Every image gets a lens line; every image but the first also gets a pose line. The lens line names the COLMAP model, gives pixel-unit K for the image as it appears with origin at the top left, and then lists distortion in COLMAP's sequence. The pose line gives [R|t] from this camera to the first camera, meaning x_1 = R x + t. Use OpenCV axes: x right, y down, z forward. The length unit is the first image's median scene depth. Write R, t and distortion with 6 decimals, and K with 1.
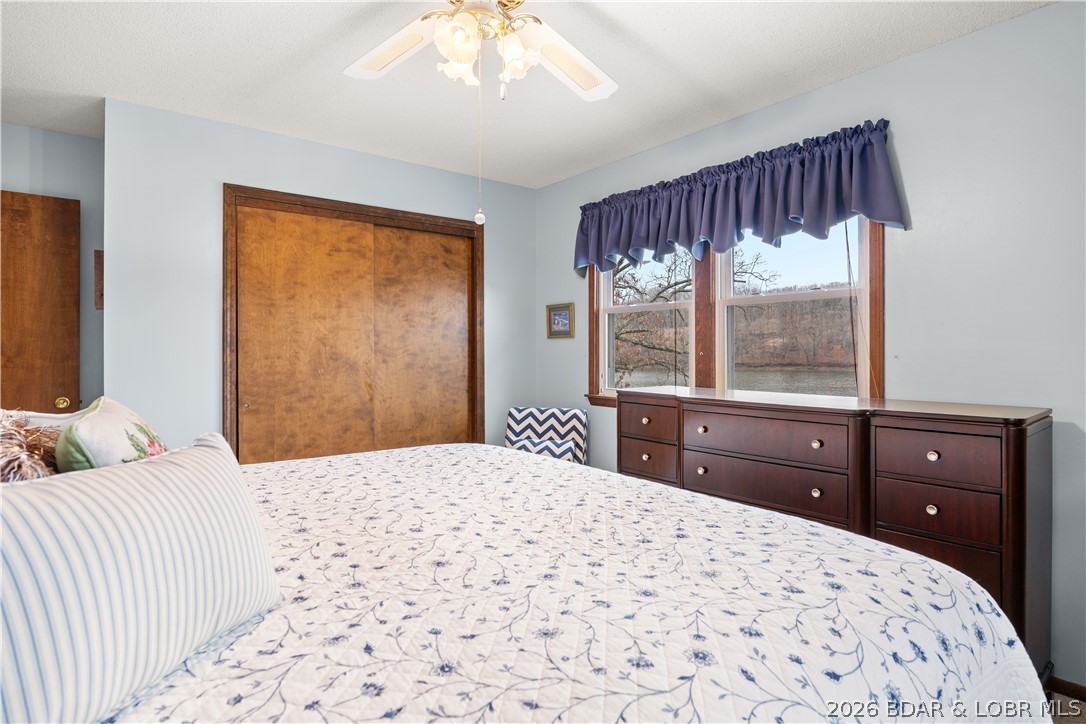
lens RADIAL K [[569.2, 0, 546.2], [0, 569.2, 358.3], [0, 0, 1]] dist [-0.010452, 0.000417]
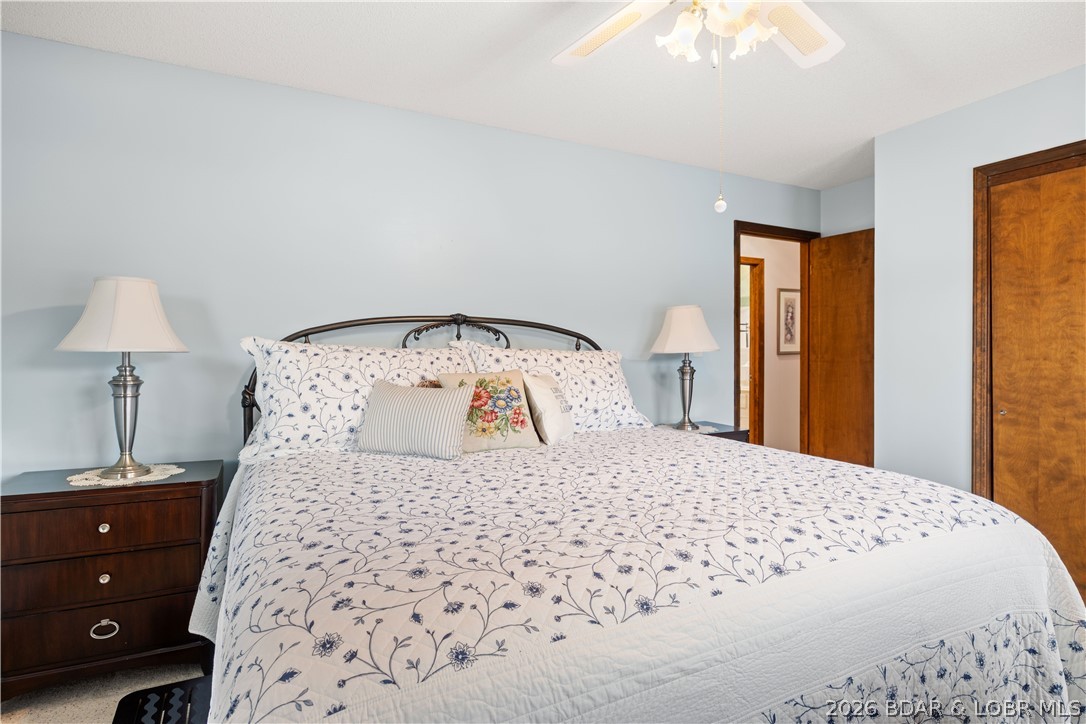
lens RADIAL K [[569.2, 0, 546.3], [0, 569.2, 355.0], [0, 0, 1]] dist [-0.010452, 0.000417]
pose [[-0.176516, 0.009900, -0.984248, 0.441661], [-0.010066, 0.999879, 0.011863, -0.008822], [0.984246, 0.012002, -0.176395, 0.460569]]
